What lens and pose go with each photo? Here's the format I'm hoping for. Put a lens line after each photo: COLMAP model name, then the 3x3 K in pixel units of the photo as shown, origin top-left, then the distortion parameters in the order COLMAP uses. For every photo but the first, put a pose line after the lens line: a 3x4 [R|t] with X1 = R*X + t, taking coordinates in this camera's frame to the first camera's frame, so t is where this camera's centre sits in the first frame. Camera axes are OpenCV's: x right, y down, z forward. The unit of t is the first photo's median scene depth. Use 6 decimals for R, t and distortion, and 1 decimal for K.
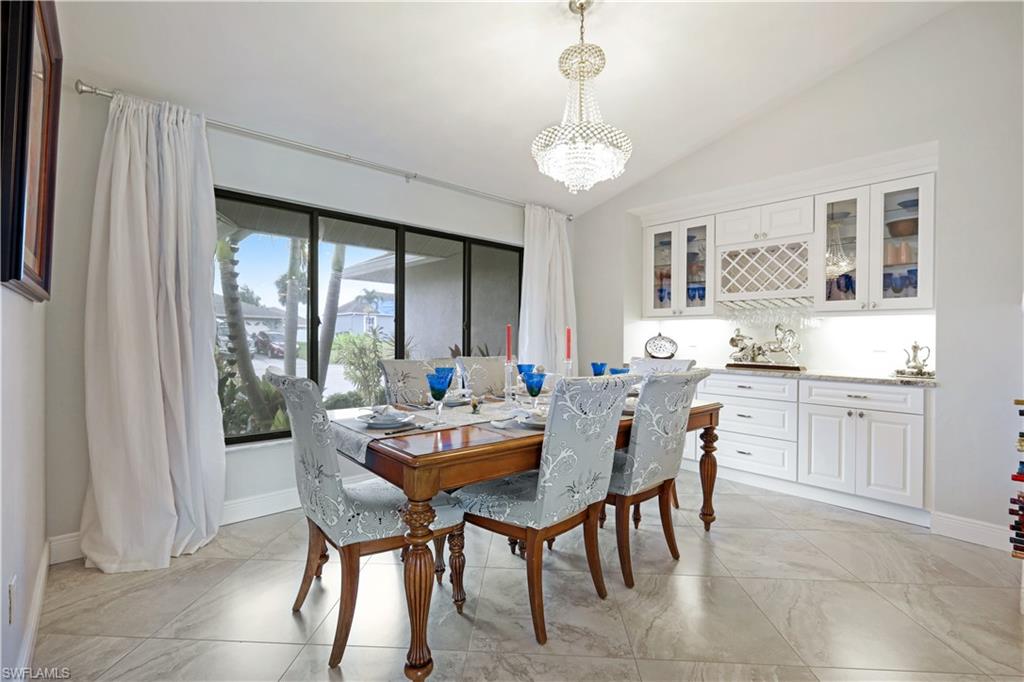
lens RADIAL K [[455.3, 0, 521.1], [0, 455.3, 335.9], [0, 0, 1]] dist [0.001298, 0.000255]
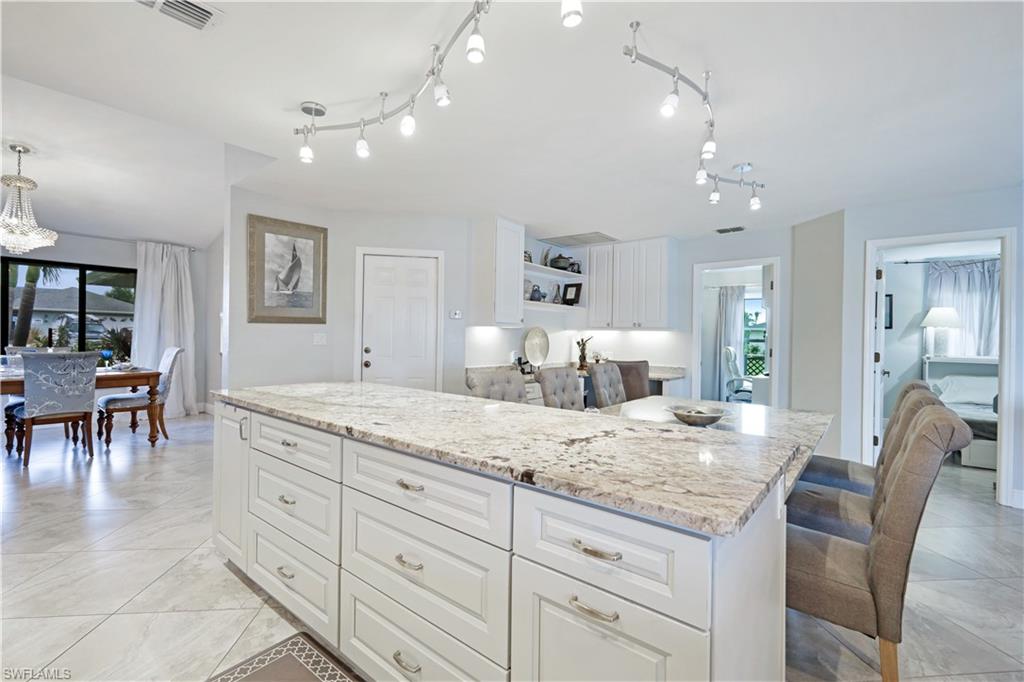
lens RADIAL K [[454.7, 0, 514.6], [0, 454.7, 341.6], [0, 0, 1]] dist [-0.001560, 0.000407]
pose [[0.988551, -0.003026, 0.150858, 1.060621], [0.000291, 0.999835, 0.018146, -0.001921], [-0.150888, -0.017894, 0.988389, -0.638736]]
